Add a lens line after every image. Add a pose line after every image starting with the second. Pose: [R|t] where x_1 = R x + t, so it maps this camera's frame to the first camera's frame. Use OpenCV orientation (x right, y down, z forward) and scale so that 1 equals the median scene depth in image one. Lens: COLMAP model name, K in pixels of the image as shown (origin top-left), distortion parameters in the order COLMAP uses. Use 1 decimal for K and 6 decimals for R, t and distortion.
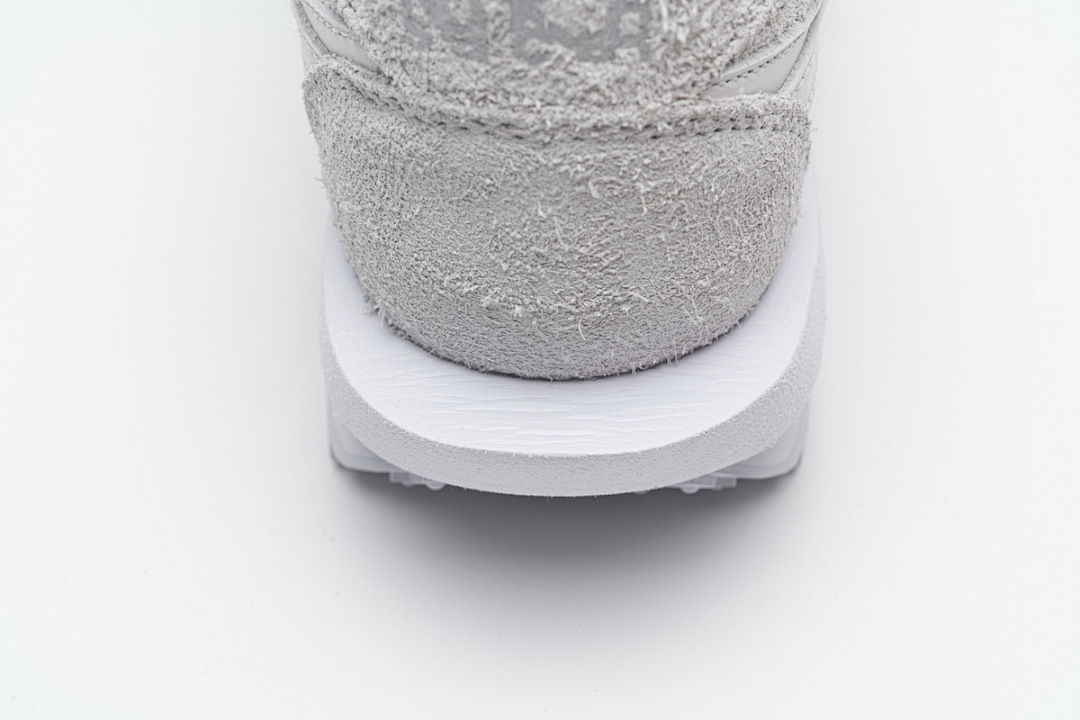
lens RADIAL K [[2095.9, 0, 540.9], [0, 2095.9, 359.4], [0, 0, 1]] dist [0.045833, 0.000000]
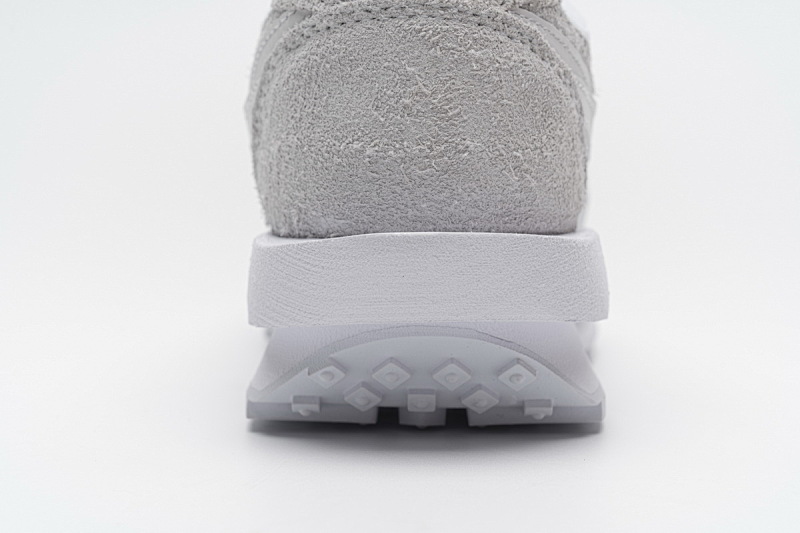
lens RADIAL K [[1552.5, 0, 399.6], [0, 1552.5, 262.3], [0, 0, 1]] dist [0.045833, 0.000000]
pose [[0.999938, 0.003142, 0.010723, -0.016767], [0.004917, 0.737969, -0.674817, 0.782860], [-0.010034, 0.674827, 0.737907, 0.259272]]
